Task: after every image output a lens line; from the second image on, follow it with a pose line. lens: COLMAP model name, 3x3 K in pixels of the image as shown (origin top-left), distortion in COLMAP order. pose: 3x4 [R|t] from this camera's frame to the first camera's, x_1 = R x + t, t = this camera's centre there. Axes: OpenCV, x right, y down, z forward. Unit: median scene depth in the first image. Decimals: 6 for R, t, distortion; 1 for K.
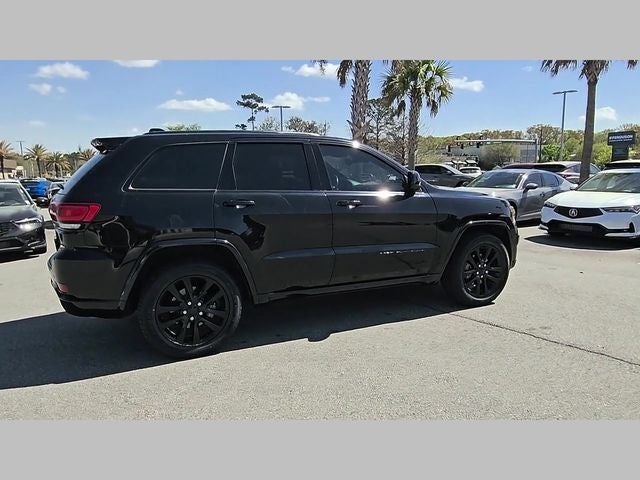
lens RADIAL K [[440.1, 0, 315.6], [0, 440.1, 241.6], [0, 0, 1]] dist [0.007131, -0.000368]
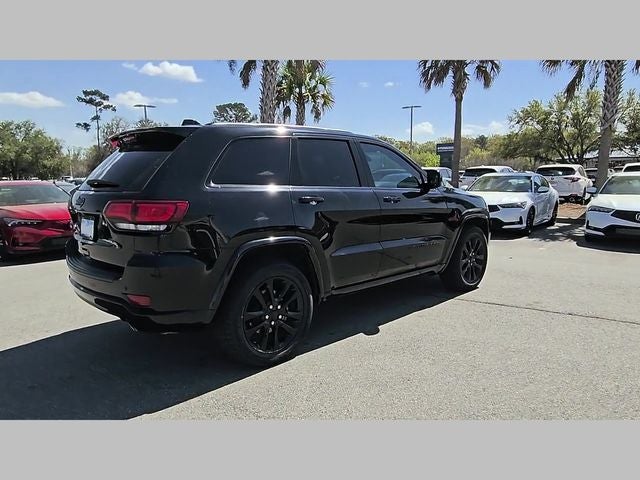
lens RADIAL K [[440.1, 0, 315.6], [0, 440.1, 241.6], [0, 0, 1]] dist [0.007131, -0.000368]
pose [[0.946945, -0.043824, 0.318394, -0.204789], [0.047462, 0.998866, -0.003671, 0.003942], [-0.317872, 0.018588, 0.947952, 0.033348]]
